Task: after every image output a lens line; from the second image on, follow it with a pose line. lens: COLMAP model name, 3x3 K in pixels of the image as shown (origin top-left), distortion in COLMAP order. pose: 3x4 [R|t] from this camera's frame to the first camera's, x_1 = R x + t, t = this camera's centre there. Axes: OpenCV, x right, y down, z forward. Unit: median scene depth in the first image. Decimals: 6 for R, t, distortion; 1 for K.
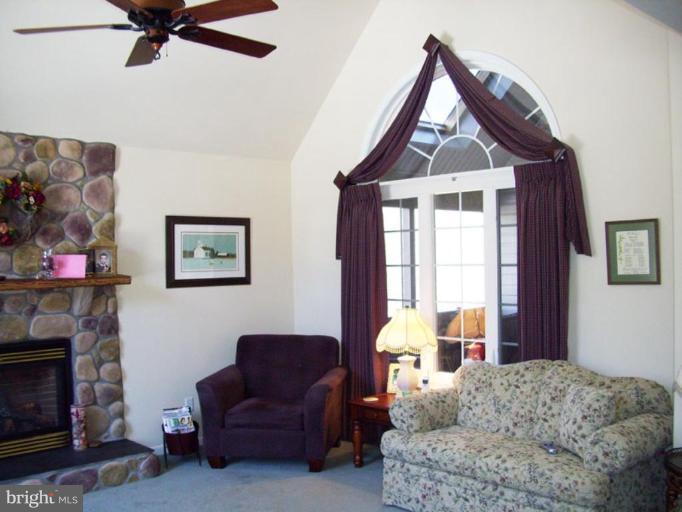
lens RADIAL K [[705.2, 0, 325.6], [0, 705.2, 277.4], [0, 0, 1]] dist [-0.099981, 0.000000]
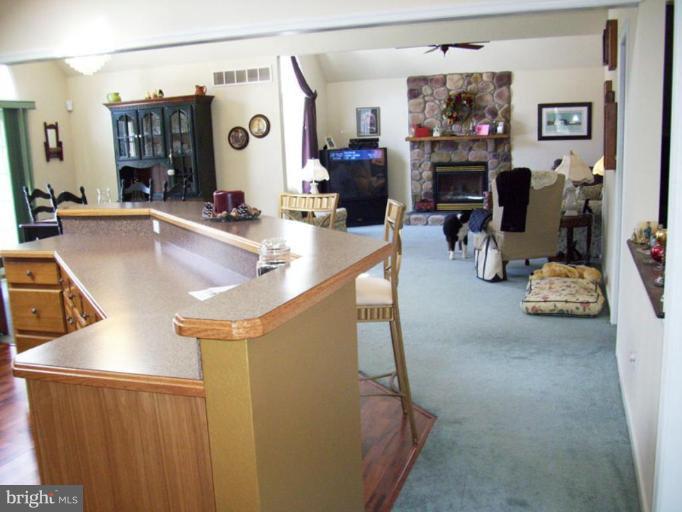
lens RADIAL K [[705.2, 0, 330.5], [0, 705.2, 266.5], [0, 0, 1]] dist [-0.099981, 0.000000]
pose [[0.477774, 0.156403, -0.864448, 1.402400], [0.006545, 0.983363, 0.181536, 0.005052], [0.878458, -0.092391, 0.468802, -0.544251]]
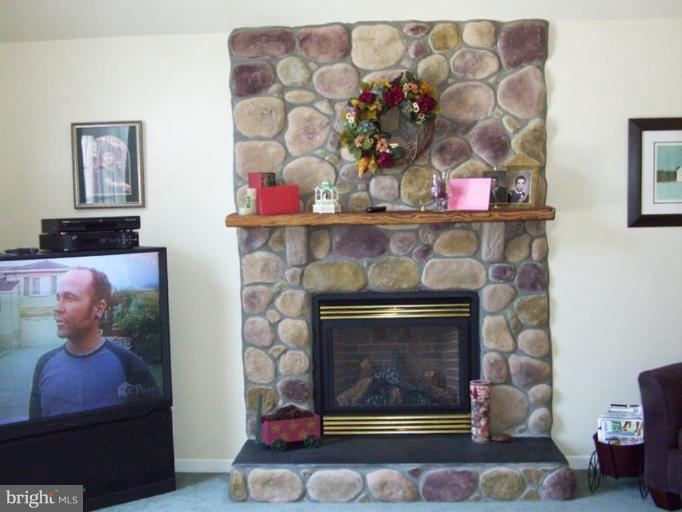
lens RADIAL K [[851.0, 0, 332.8], [0, 851.0, 270.6], [0, 0, 1]] dist [-0.082333, 0.000000]
pose [[0.694312, 0.056931, -0.717419, 0.174736], [-0.008775, 0.997462, 0.070662, 0.002649], [0.719620, -0.042766, 0.693049, 0.257705]]
